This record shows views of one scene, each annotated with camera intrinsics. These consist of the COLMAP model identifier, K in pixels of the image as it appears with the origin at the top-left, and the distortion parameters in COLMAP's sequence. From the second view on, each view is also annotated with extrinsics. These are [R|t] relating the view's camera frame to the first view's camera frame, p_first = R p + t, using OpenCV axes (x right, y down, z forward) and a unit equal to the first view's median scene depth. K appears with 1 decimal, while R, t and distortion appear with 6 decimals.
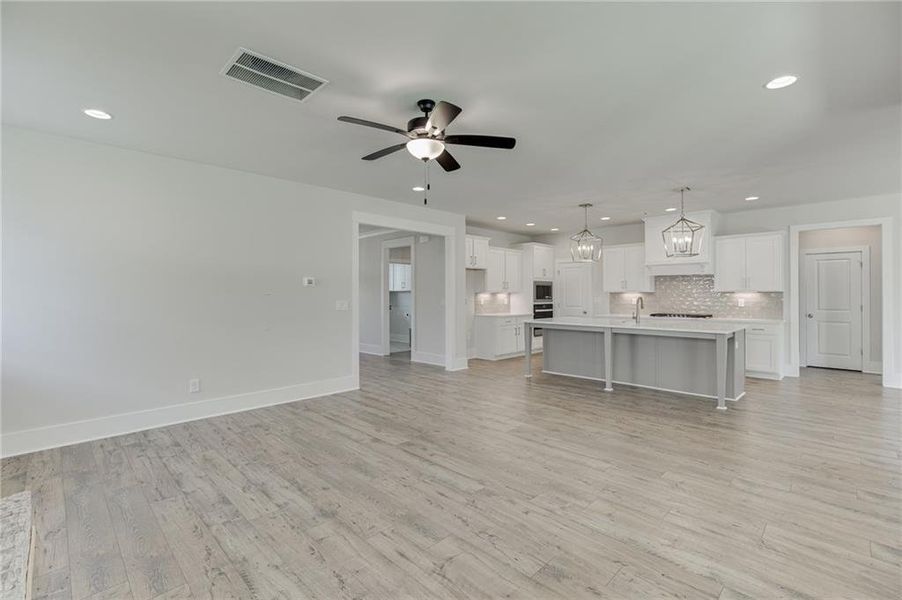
lens RADIAL K [[411.0, 0, 451.3], [0, 411.0, 294.6], [0, 0, 1]] dist [-0.003322, -0.000125]
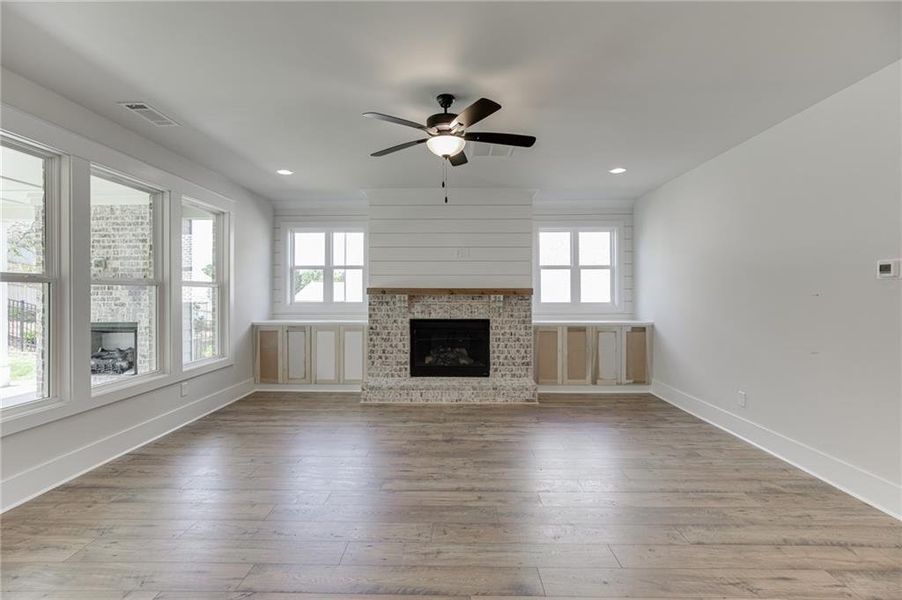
lens RADIAL K [[404.8, 0, 447.2], [0, 404.8, 294.9], [0, 0, 1]] dist [-0.010329, 0.000628]
pose [[-0.722714, 0.004045, -0.691135, 0.417614], [0.000913, 0.999988, 0.004898, -0.004071], [0.691146, 0.002909, -0.722709, 1.182391]]
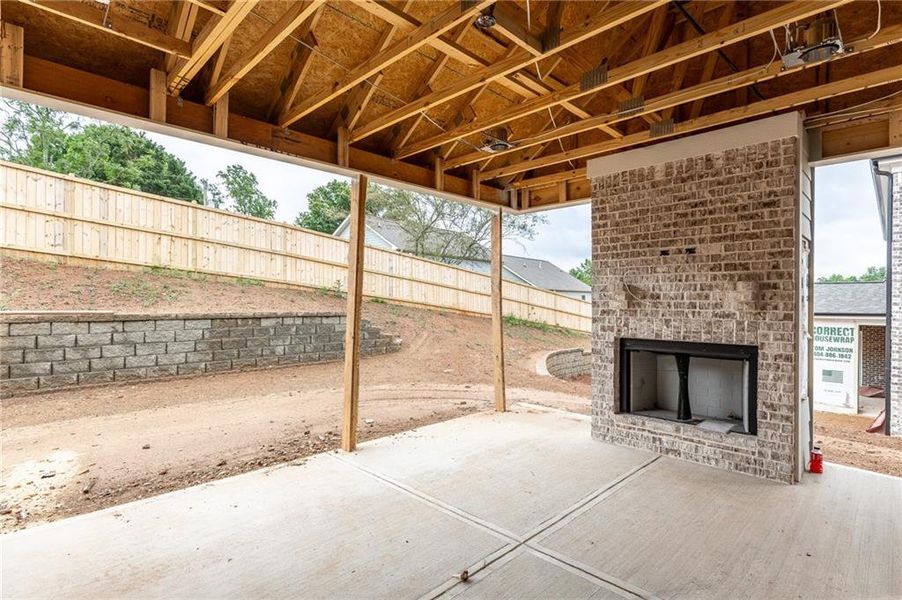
lens RADIAL K [[448.3, 0, 450.6], [0, 448.3, 301.1], [0, 0, 1]] dist [-0.001421, -0.000081]
pose [[-0.999993, 0.000973, -0.003499, 0.823194], [0.000967, 0.999998, 0.001443, 0.003999], [0.003500, 0.001439, -0.999993, 0.383578]]
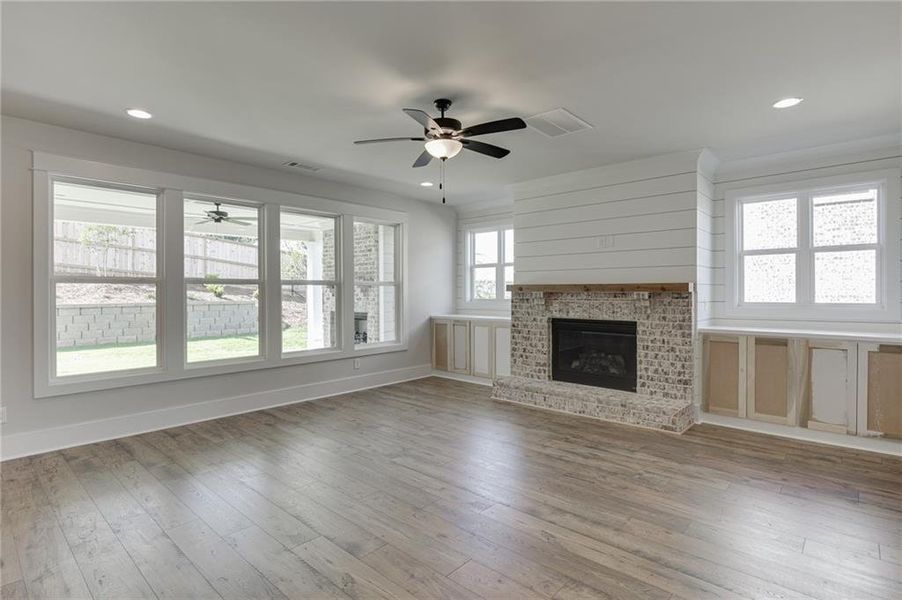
lens RADIAL K [[449.8, 0, 450.5], [0, 449.8, 295.6], [0, 0, 1]] dist [-0.004025, -0.002039]
pose [[-0.998641, 0.005568, -0.051828, -0.013616], [0.004960, 0.999917, 0.011856, -0.003739], [0.051889, 0.011583, -0.998586, 1.471394]]
